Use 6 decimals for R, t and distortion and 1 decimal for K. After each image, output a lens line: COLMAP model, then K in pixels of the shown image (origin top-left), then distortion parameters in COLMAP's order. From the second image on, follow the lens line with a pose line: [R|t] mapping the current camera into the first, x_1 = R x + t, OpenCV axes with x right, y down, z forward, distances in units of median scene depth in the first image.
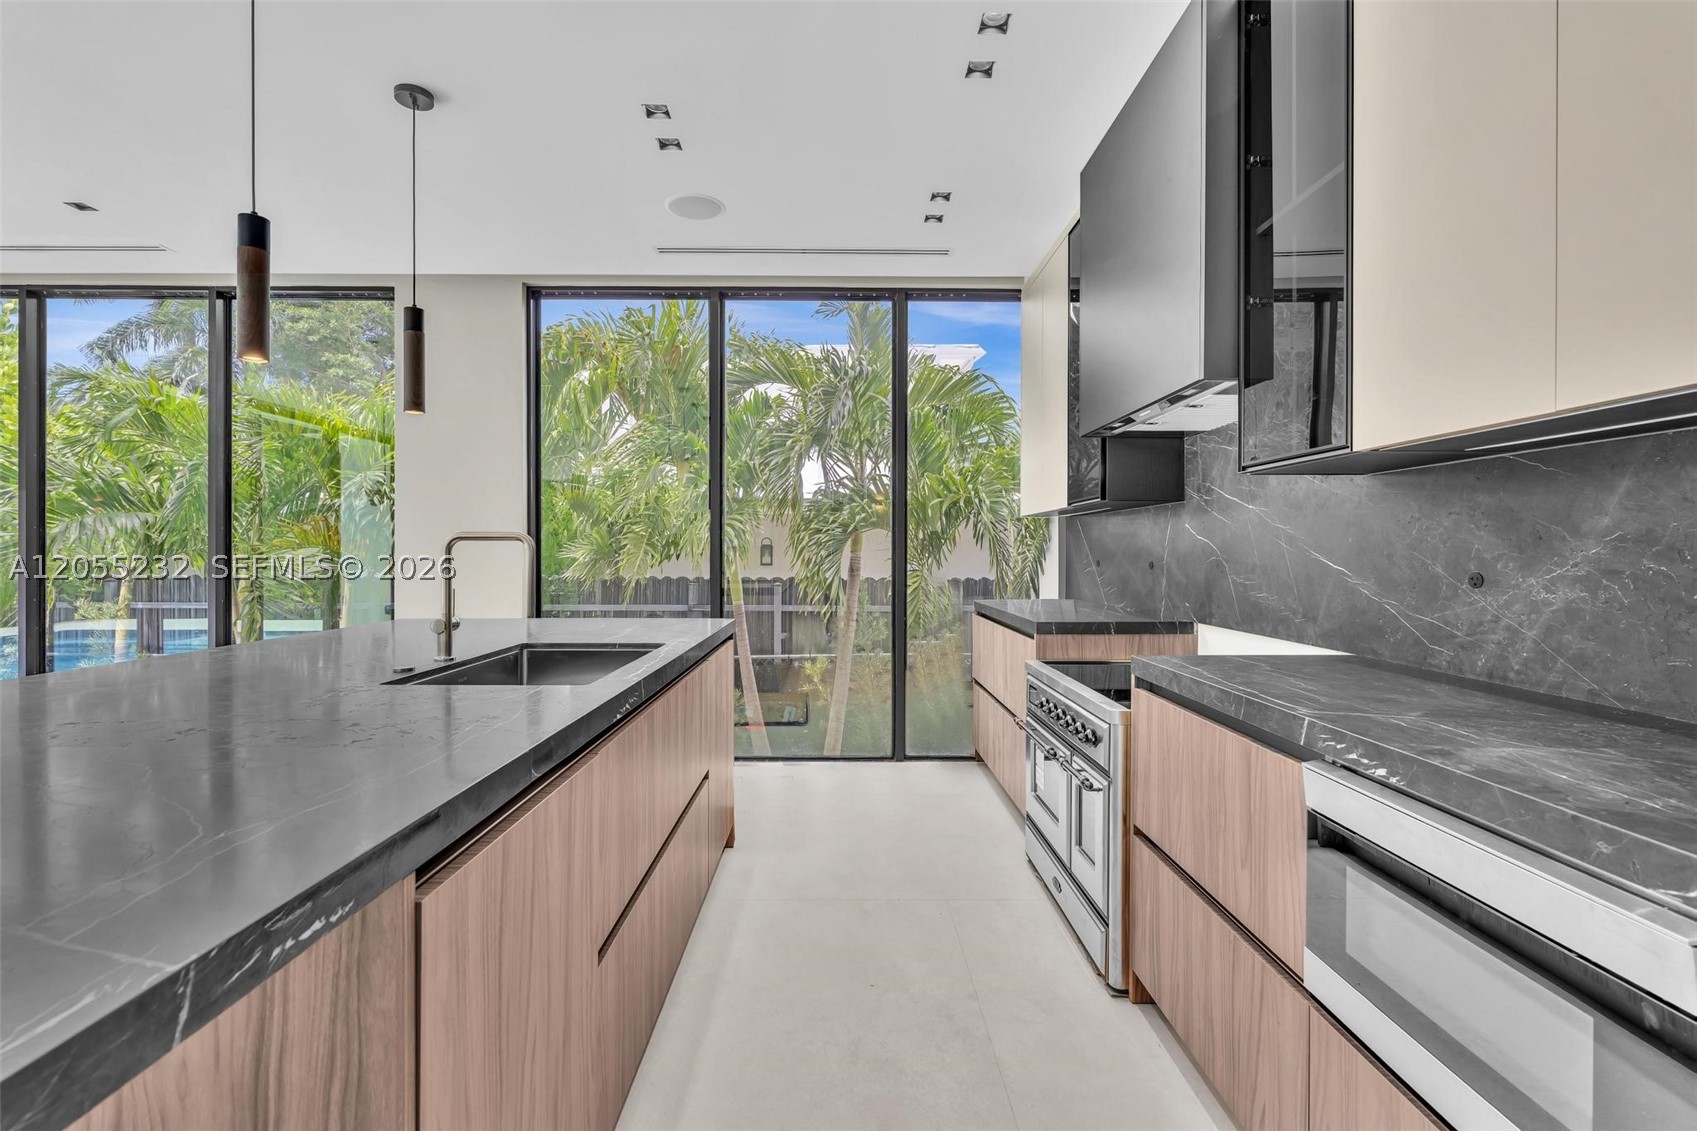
lens RADIAL K [[762.9, 0, 845.7], [0, 762.9, 560.3], [0, 0, 1]] dist [-0.003771, 0.001738]
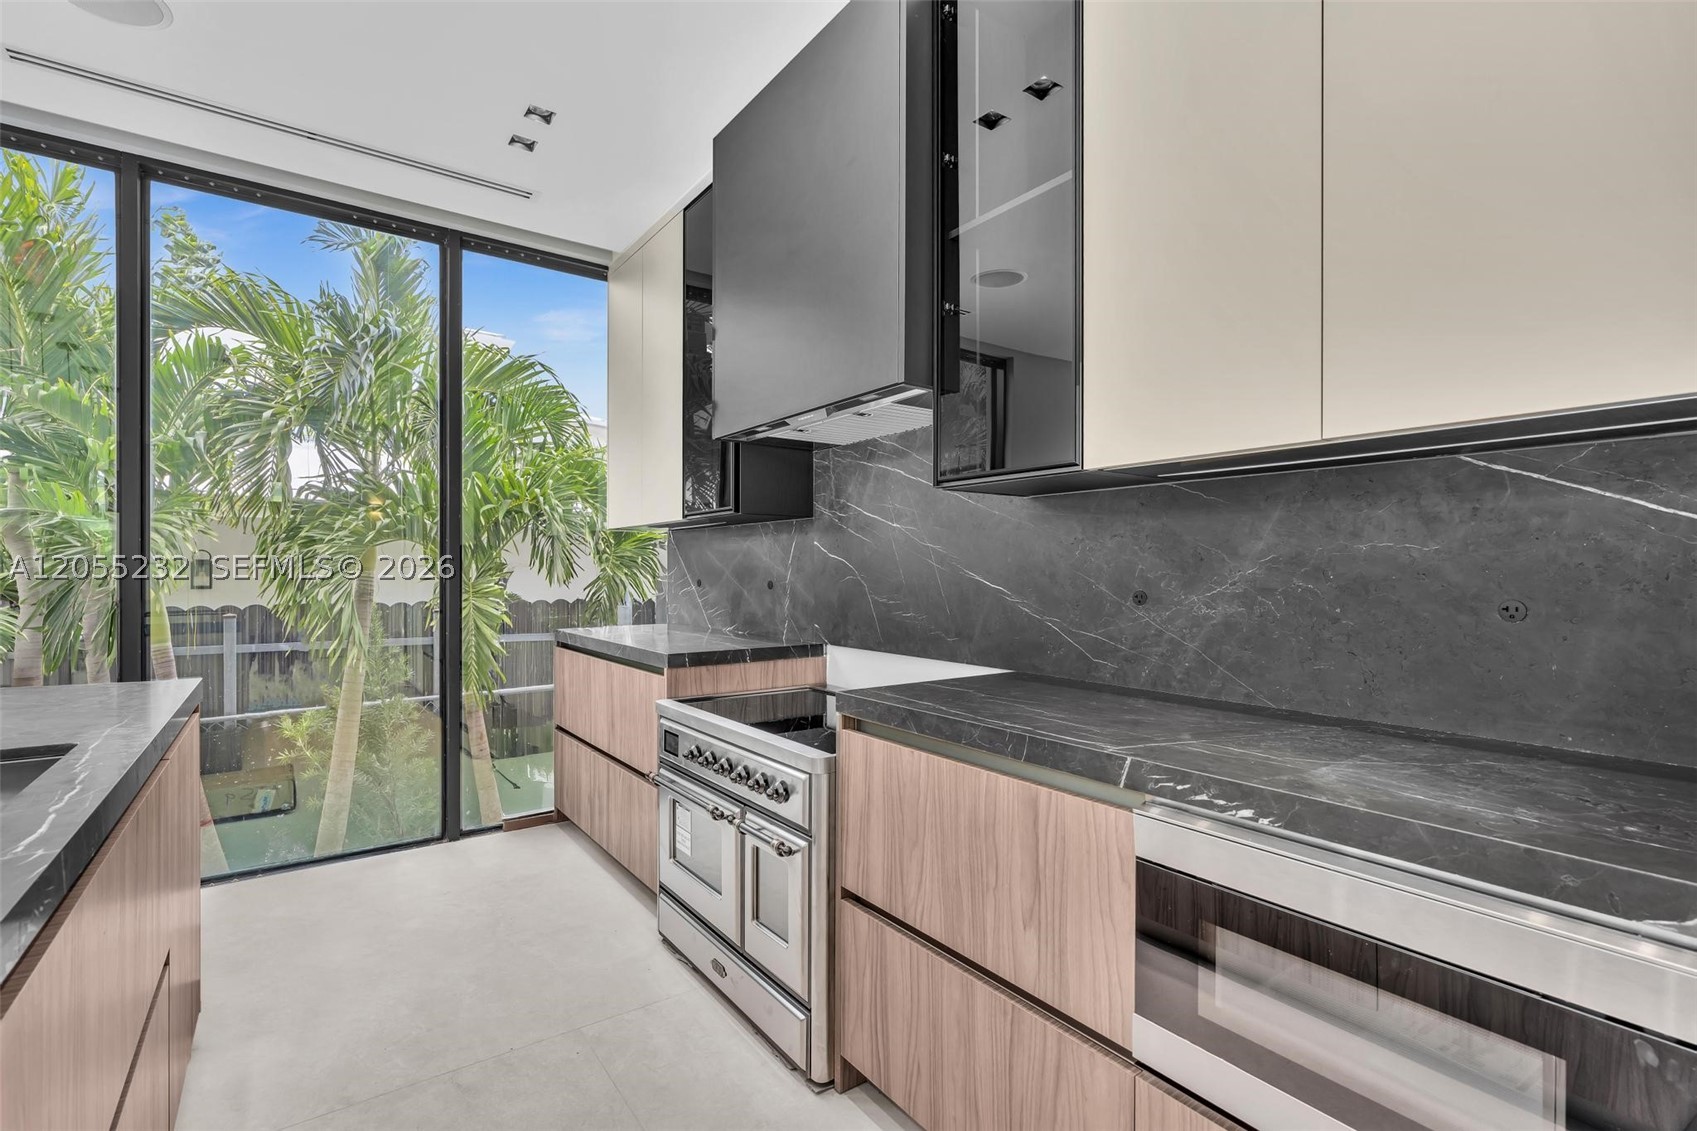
lens RADIAL K [[774.1, 0, 845.2], [0, 774.1, 576.1], [0, 0, 1]] dist [-0.002417, 0.000554]
pose [[0.816934, -0.005101, 0.576709, -0.083260], [0.006344, 0.999980, -0.000142, -0.004038], [-0.576697, 0.003775, 0.816950, 0.189434]]
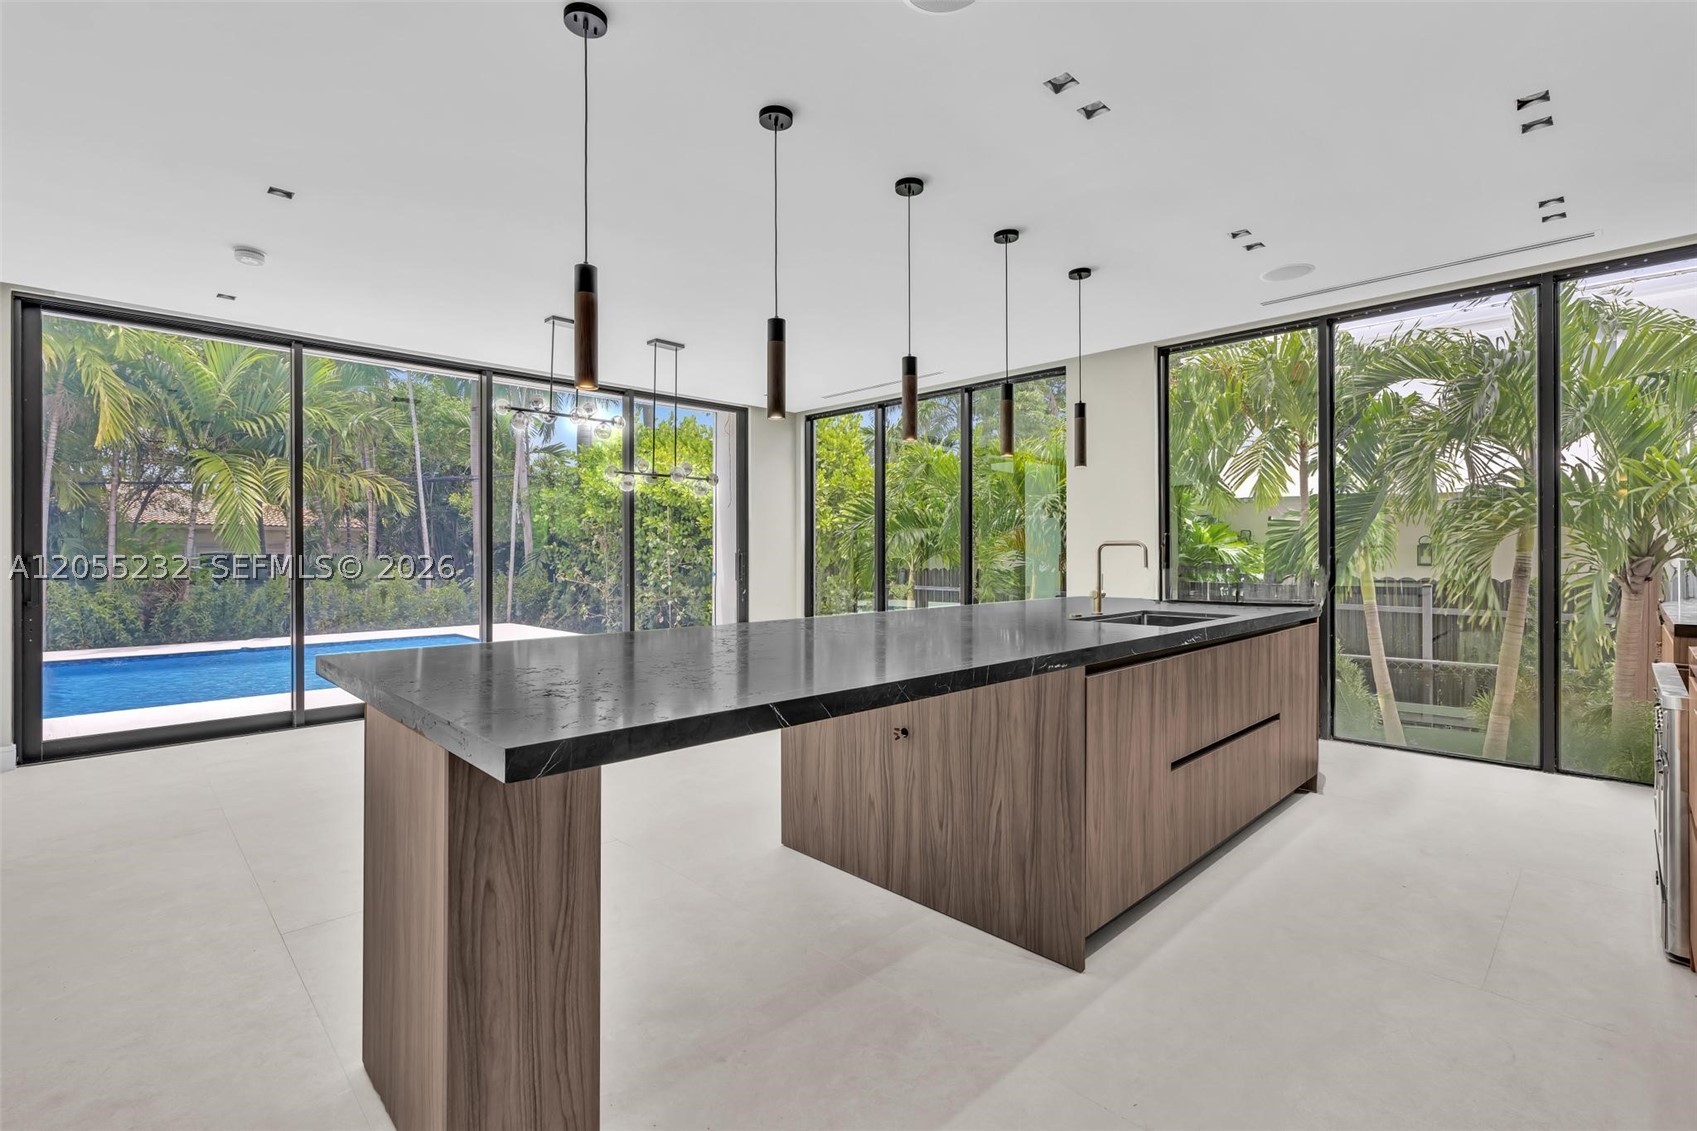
lens RADIAL K [[765.7, 0, 844.1], [0, 765.7, 547.0], [0, 0, 1]] dist [-0.004834, 0.000411]
pose [[0.690010, -0.008593, -0.723749, 0.220452], [-0.004135, 0.999866, -0.015814, 0.004118], [0.723788, 0.013905, 0.689882, -0.405687]]
